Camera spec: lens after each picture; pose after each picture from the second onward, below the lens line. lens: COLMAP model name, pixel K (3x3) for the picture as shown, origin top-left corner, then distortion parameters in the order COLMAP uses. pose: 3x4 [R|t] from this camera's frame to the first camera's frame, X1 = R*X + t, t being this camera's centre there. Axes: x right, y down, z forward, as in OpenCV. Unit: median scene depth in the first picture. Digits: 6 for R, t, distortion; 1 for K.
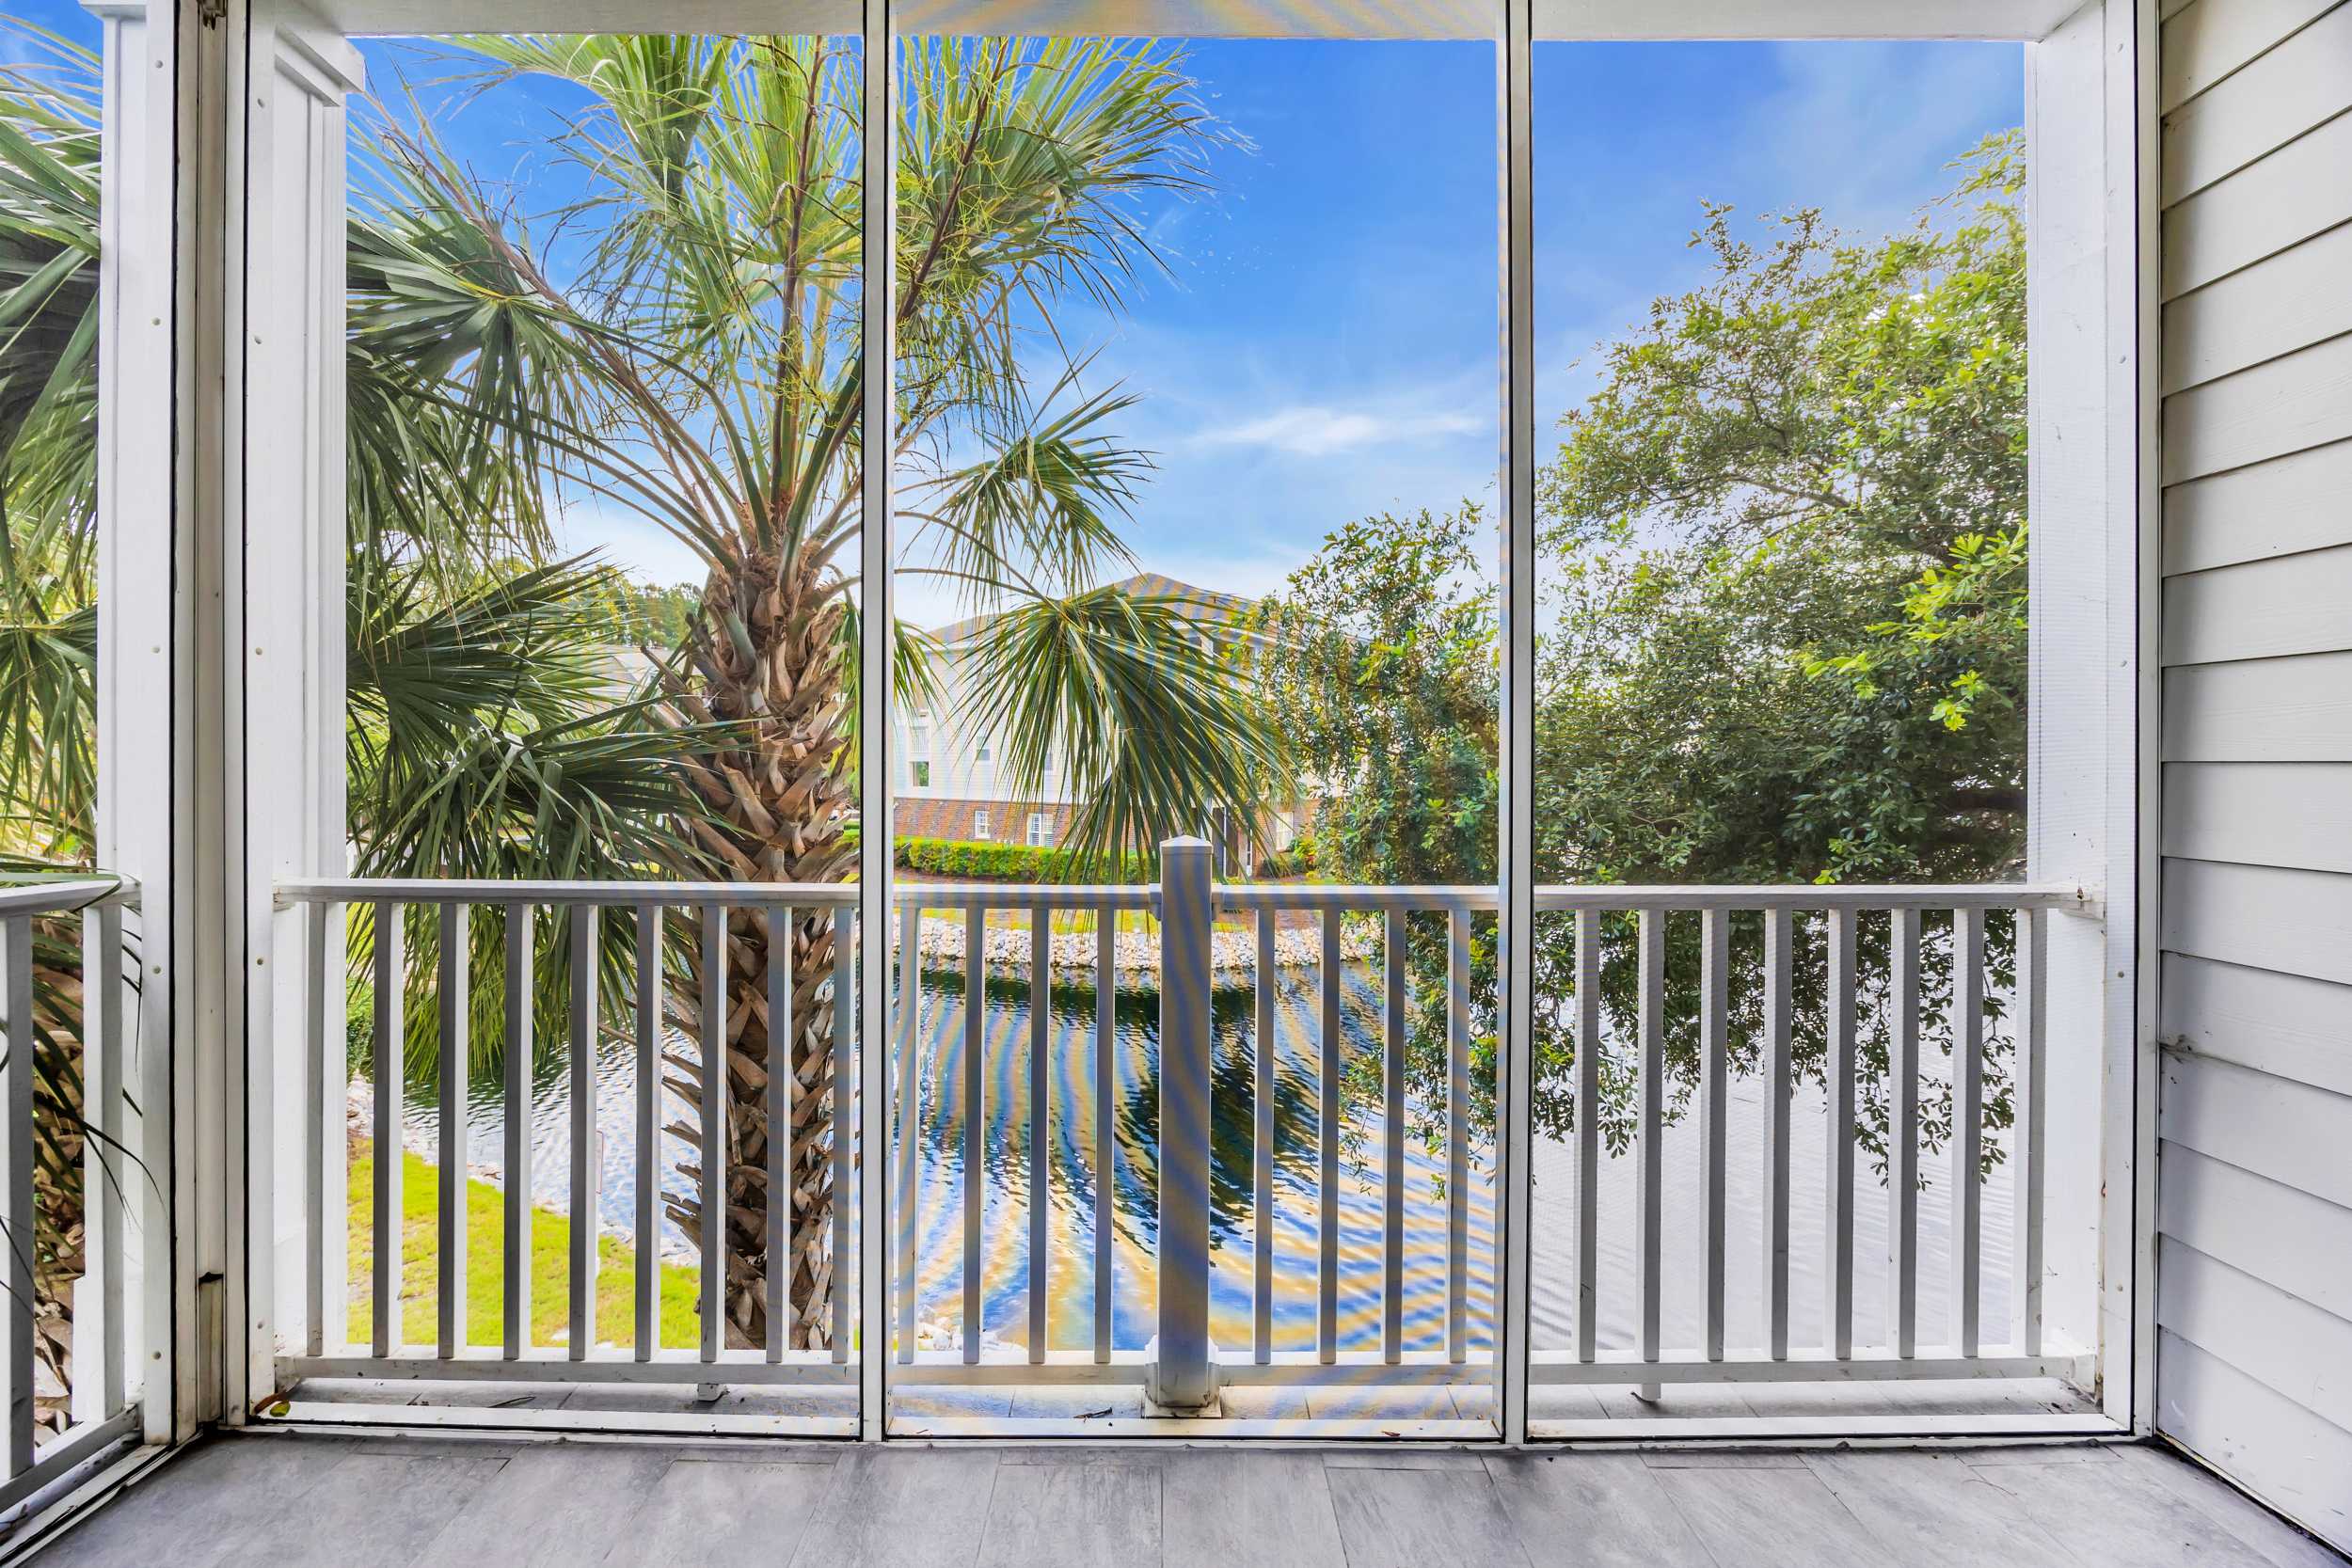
lens RADIAL K [[901.8, 0, 1169.7], [0, 901.8, 765.9], [0, 0, 1]] dist [-0.005642, 0.000356]
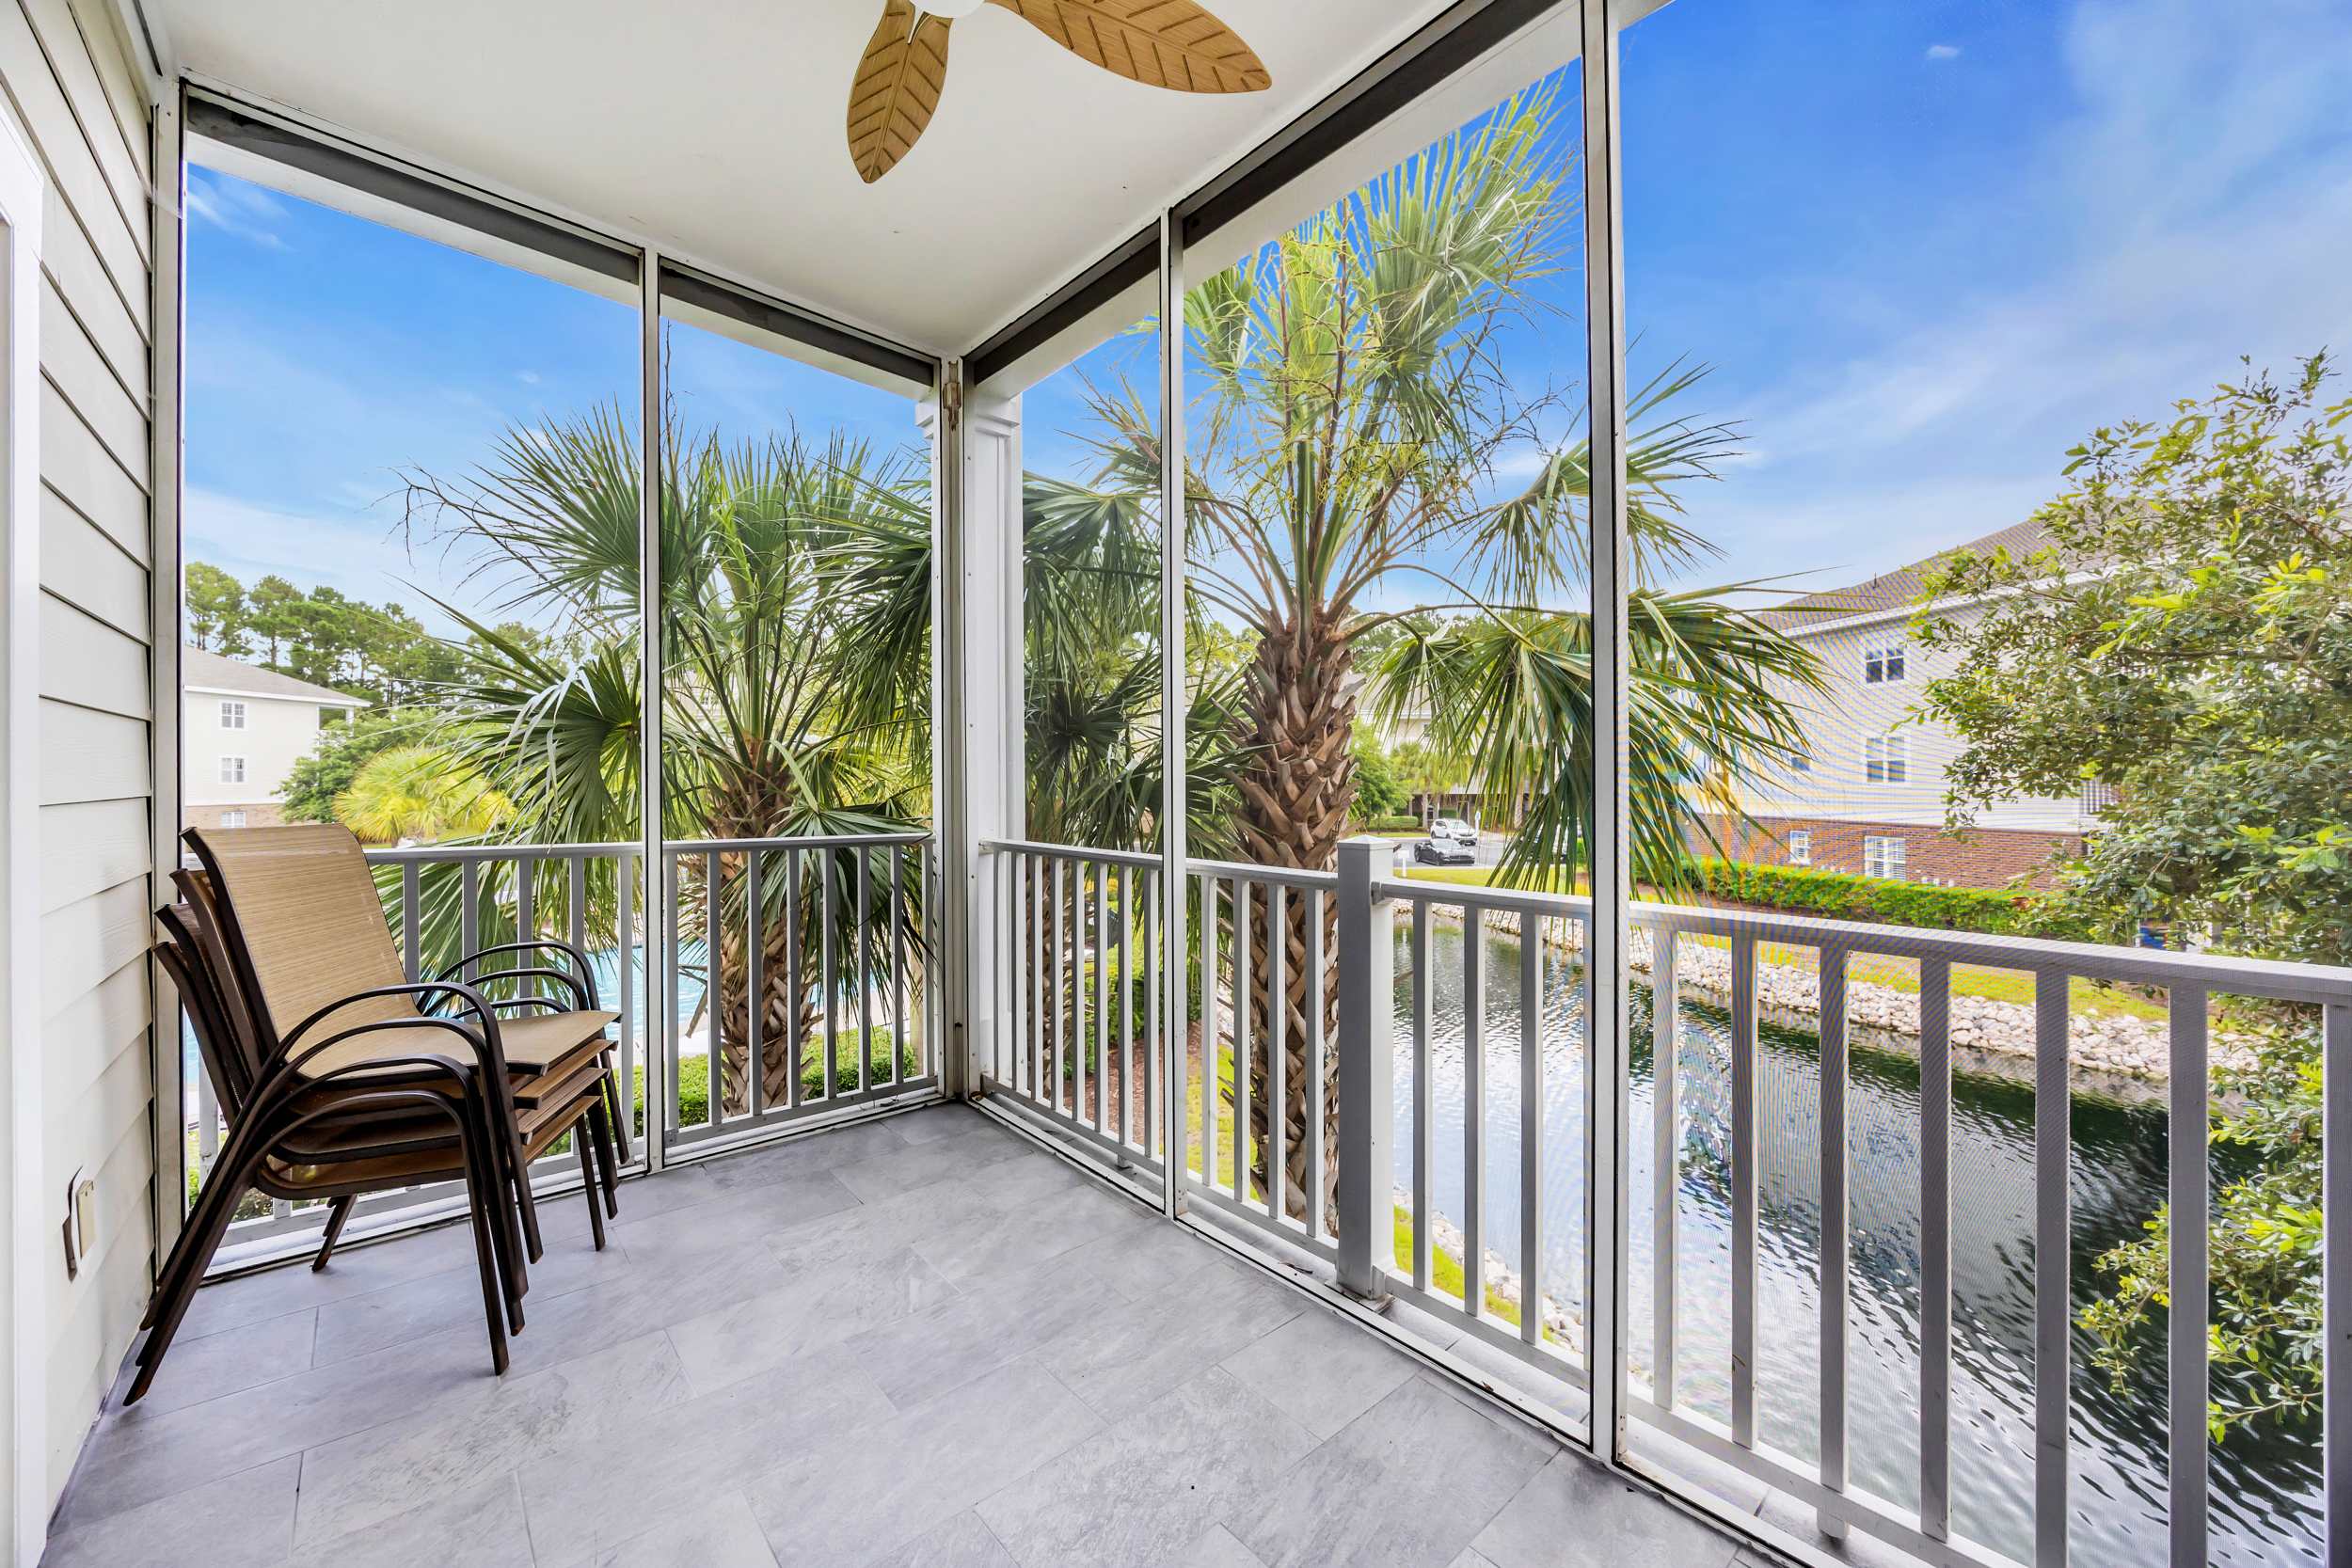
lens RADIAL K [[901.8, 0, 1179.4], [0, 901.8, 790.6], [0, 0, 1]] dist [-0.005642, 0.000356]
pose [[0.654506, -0.000087, -0.756057, 0.767889], [0.008319, 0.999940, 0.007086, 0.007646], [0.756011, -0.010927, 0.654468, 0.008521]]
